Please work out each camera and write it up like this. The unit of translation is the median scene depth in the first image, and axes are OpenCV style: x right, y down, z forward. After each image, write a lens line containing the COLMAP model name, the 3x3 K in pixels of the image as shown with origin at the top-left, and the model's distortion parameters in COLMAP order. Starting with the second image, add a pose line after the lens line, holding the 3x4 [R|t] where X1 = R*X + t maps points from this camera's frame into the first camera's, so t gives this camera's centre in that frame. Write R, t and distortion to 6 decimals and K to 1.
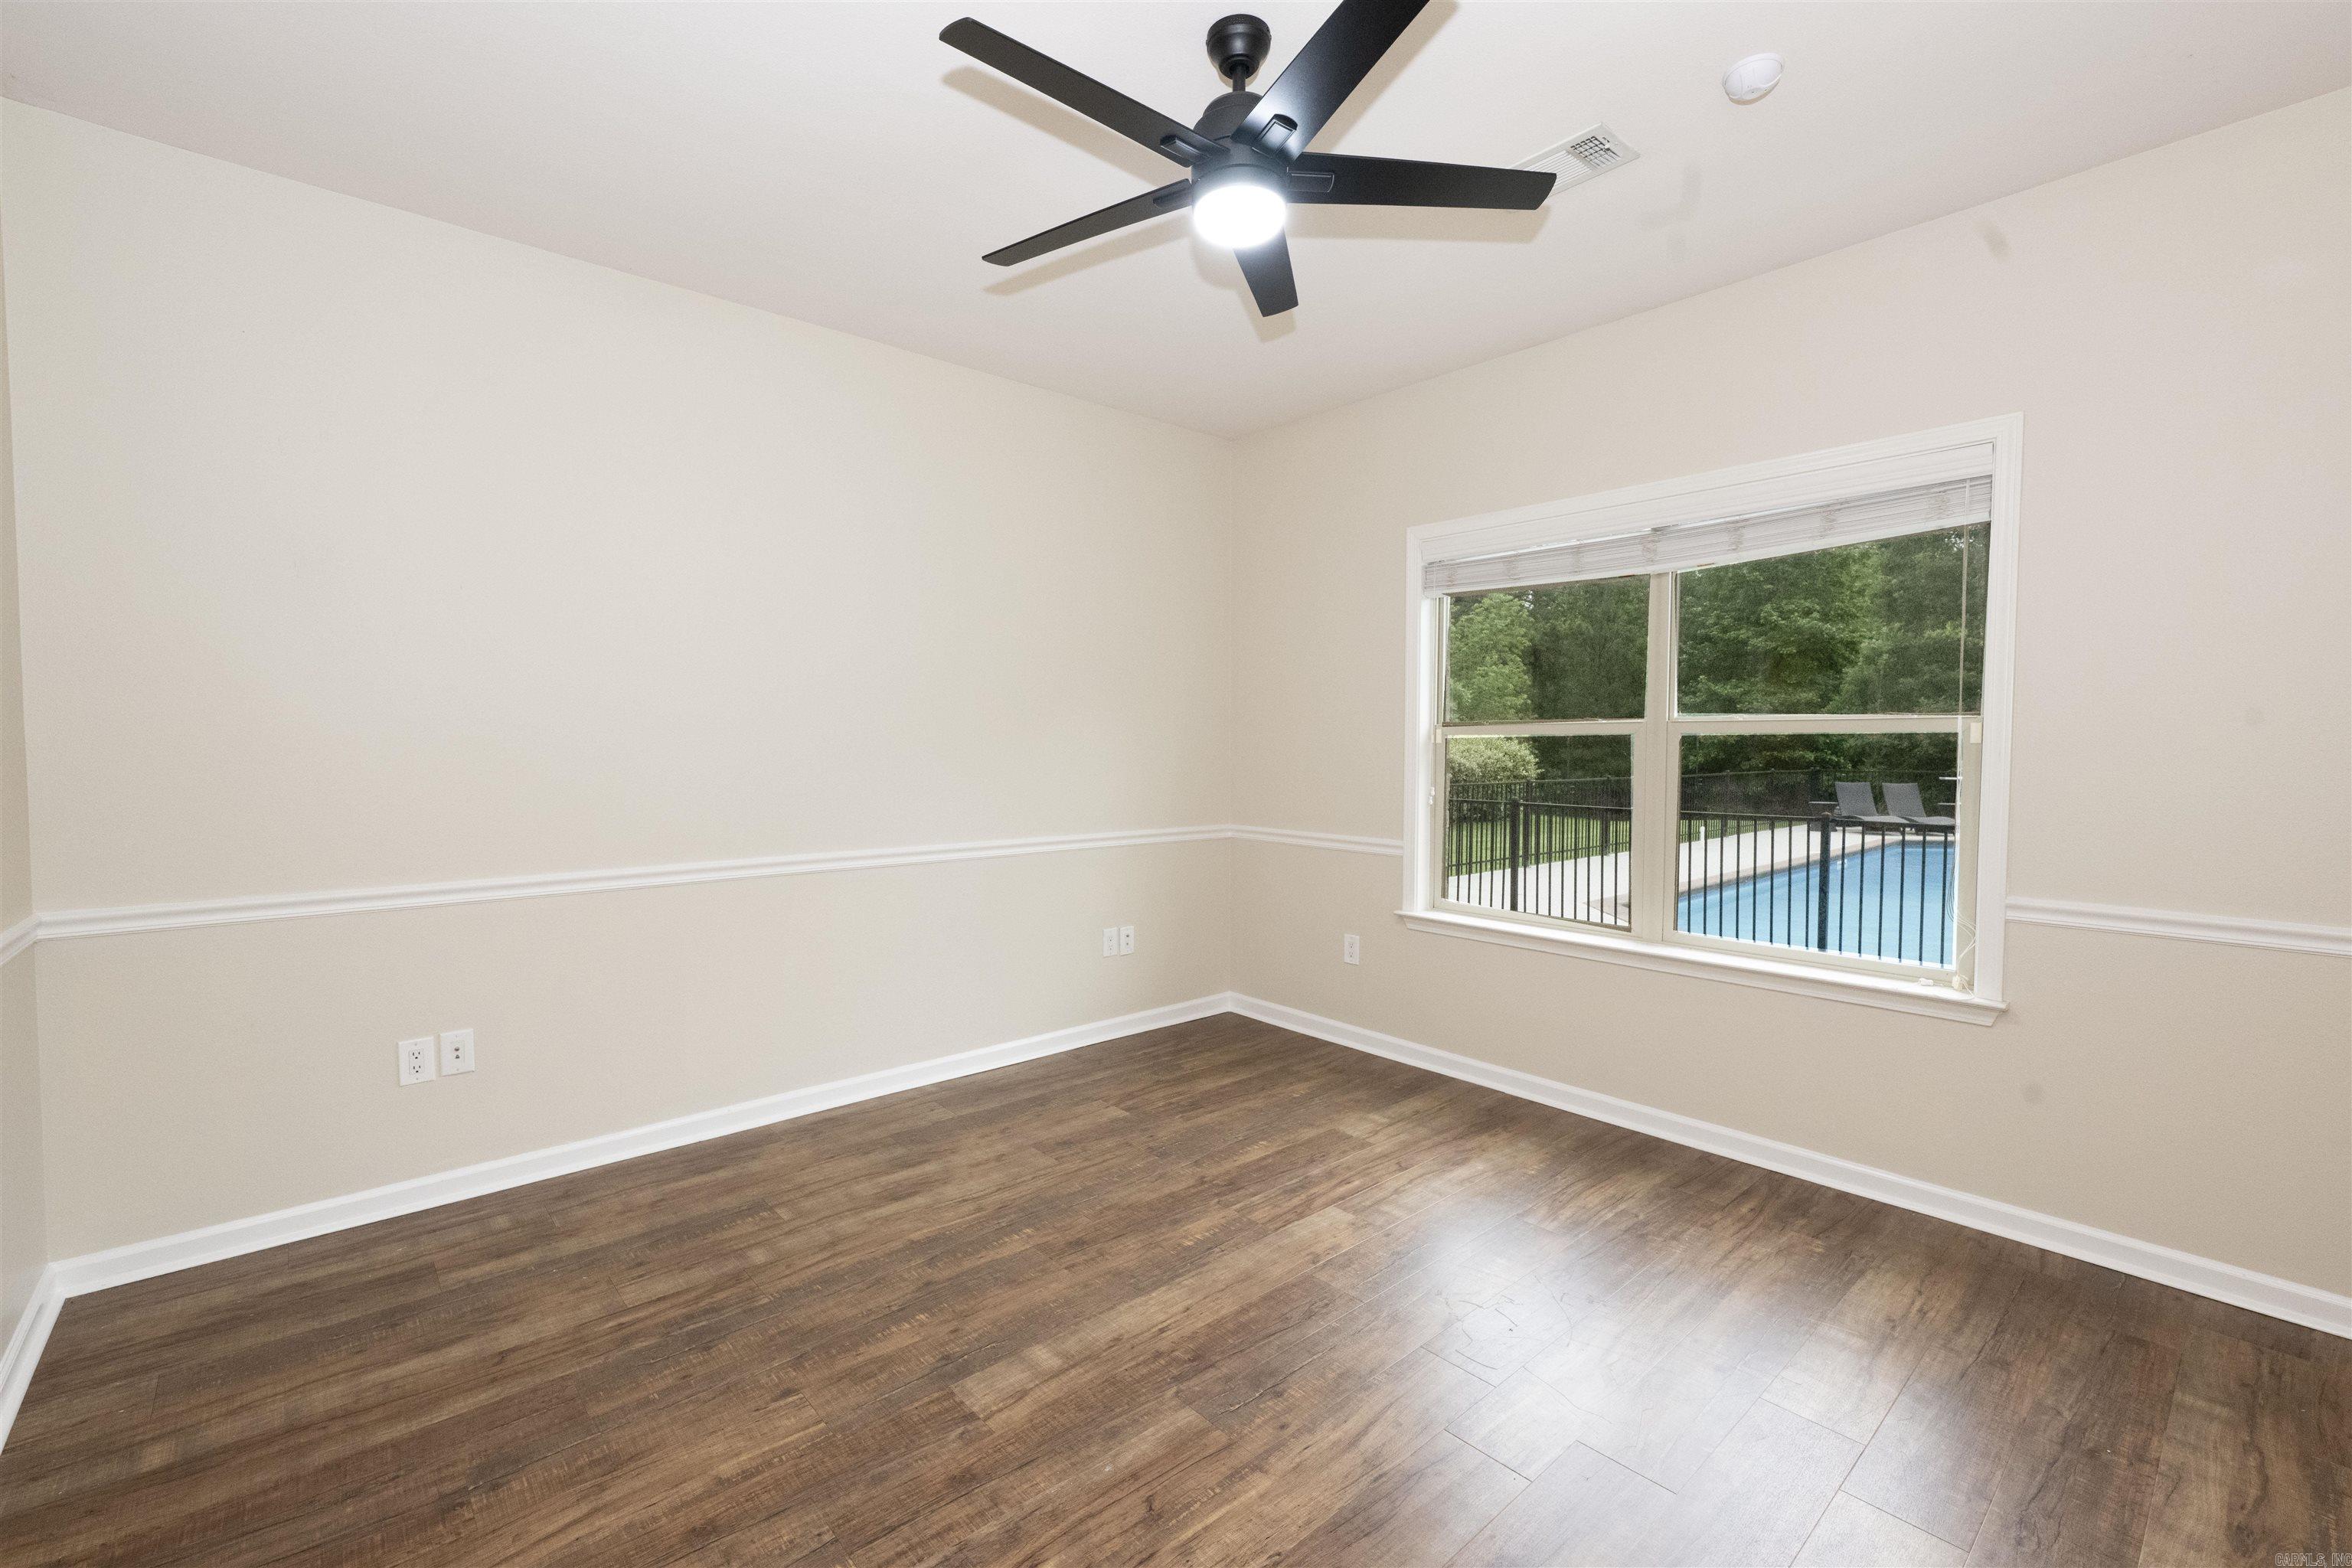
lens RADIAL K [[997.3, 0, 1178.6], [0, 997.3, 783.7], [0, 0, 1]] dist [0.004504, 0.000005]
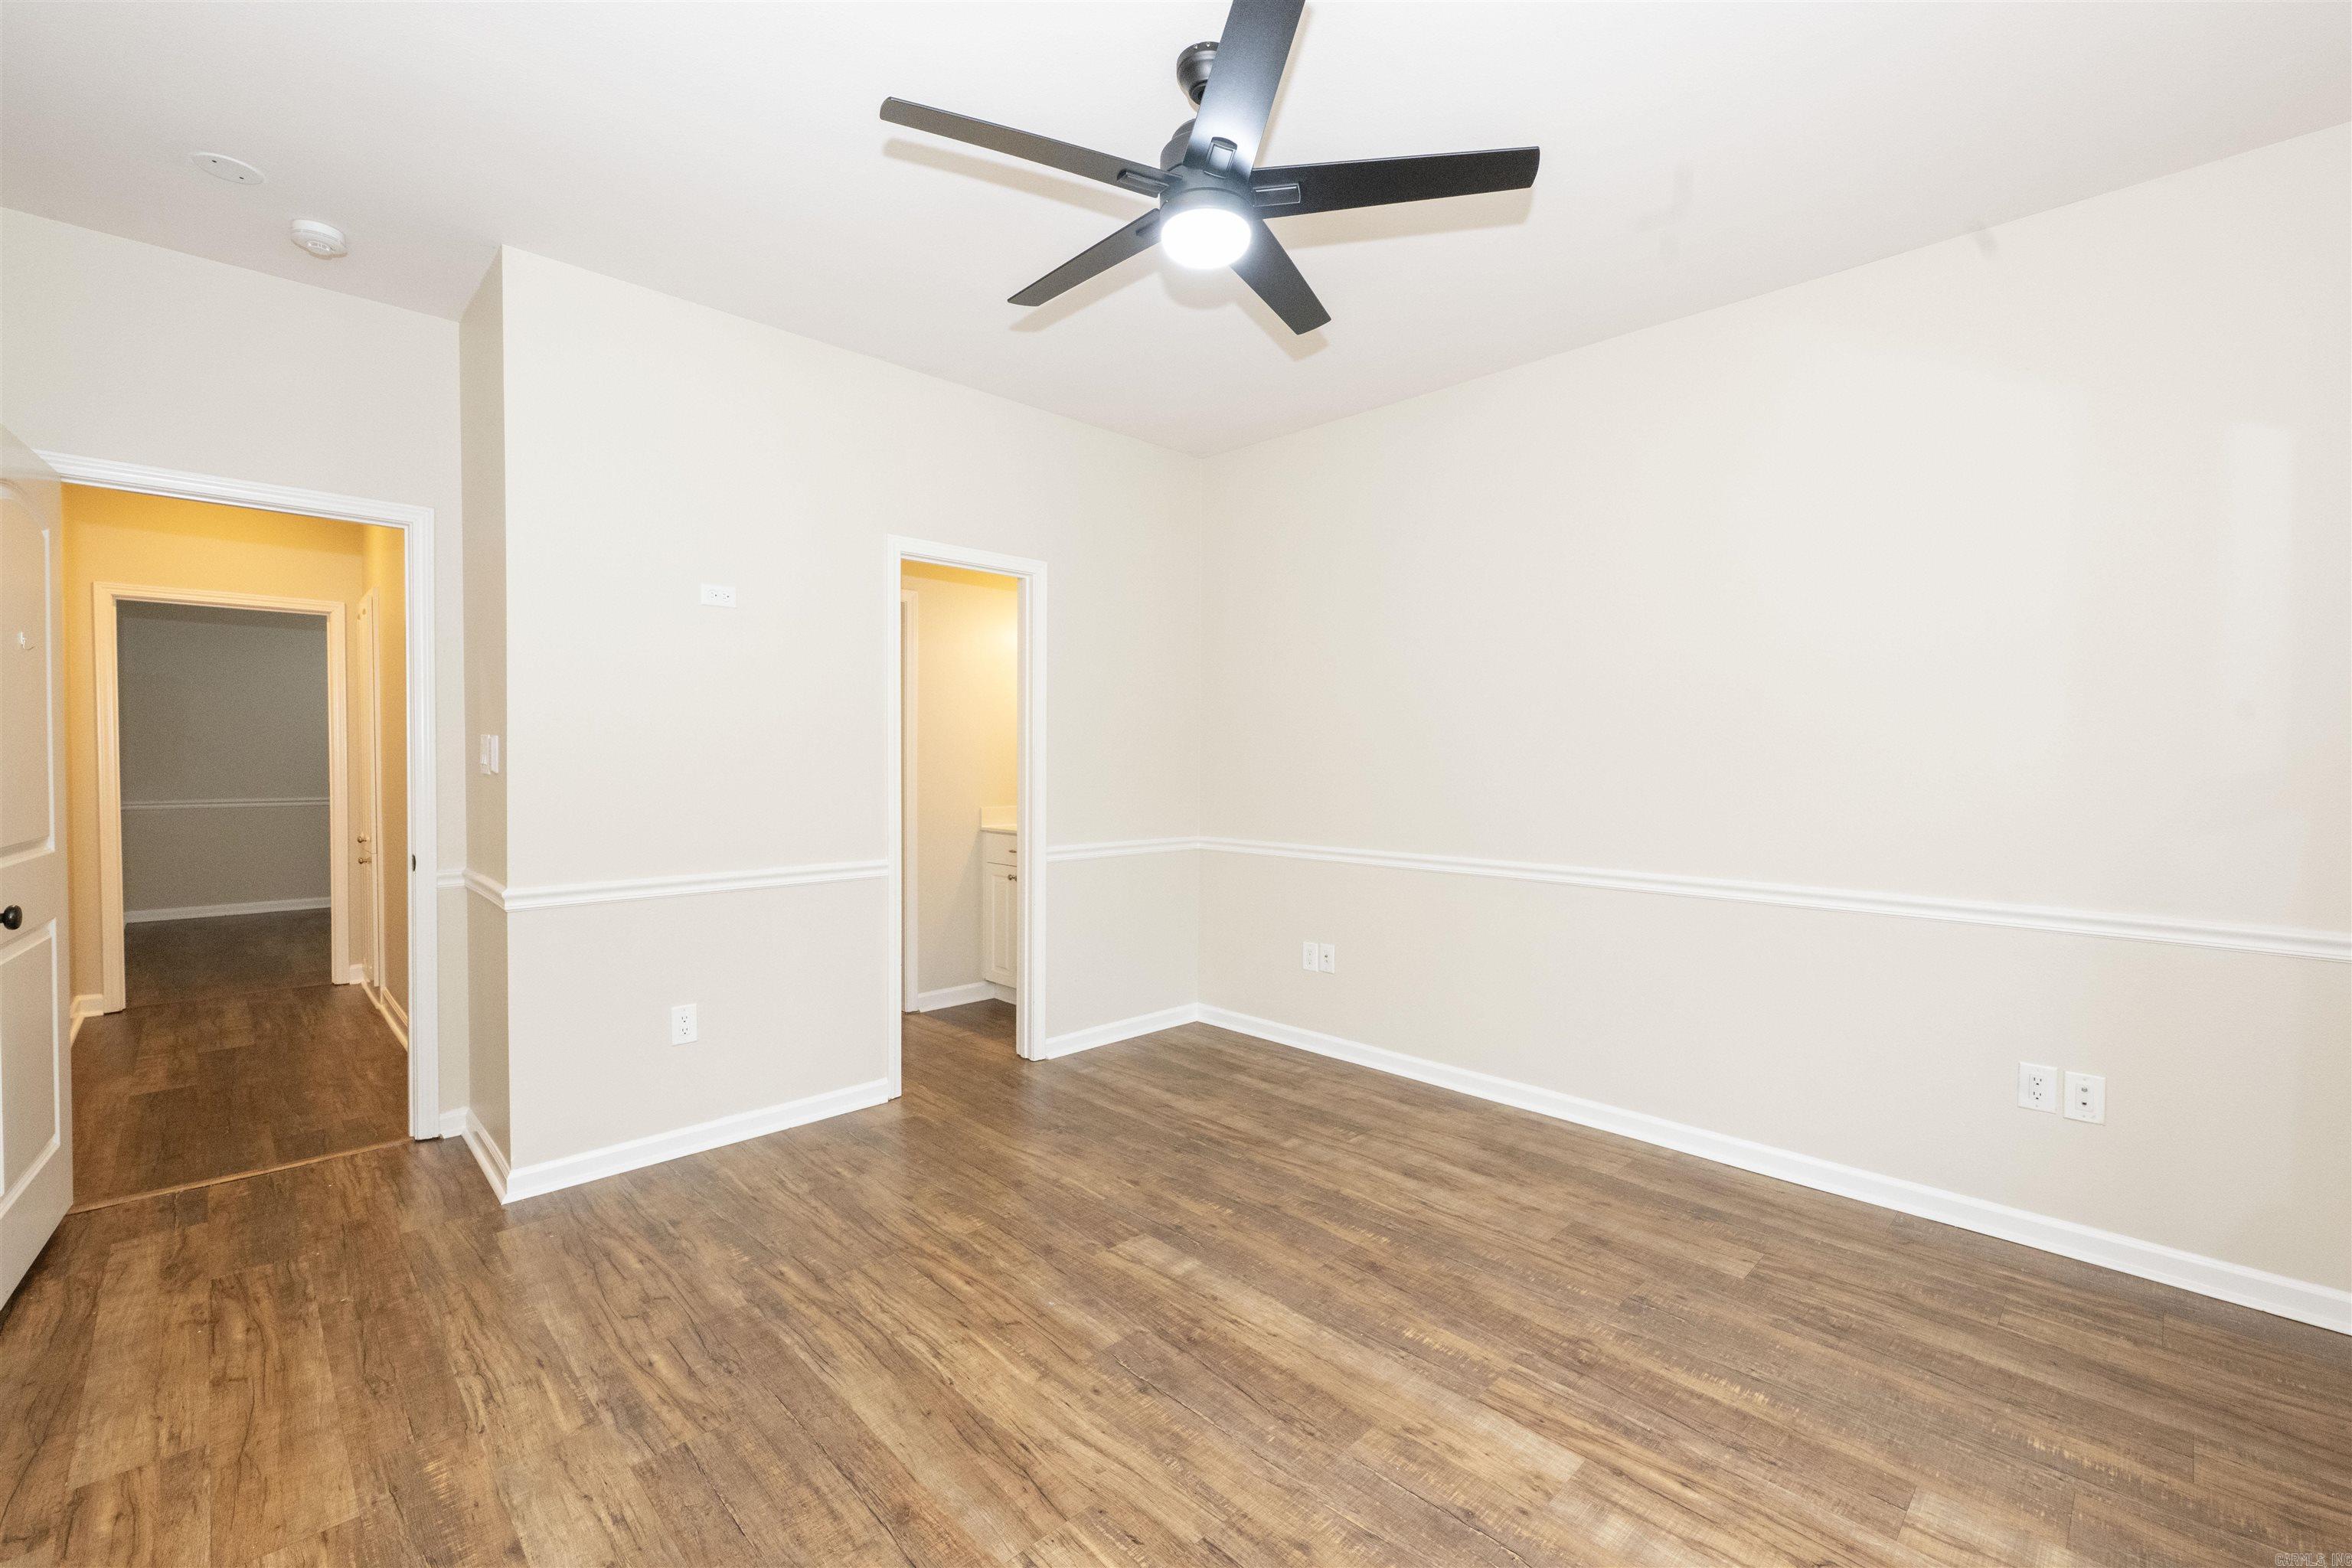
lens RADIAL K [[997.3, 0, 1178.6], [0, 997.3, 783.7], [0, 0, 1]] dist [0.004504, 0.000005]
pose [[0.051452, 0.025908, -0.998339, 0.798057], [-0.045092, 0.998704, 0.023594, -0.025260], [0.997657, 0.043803, 0.052553, 0.688905]]
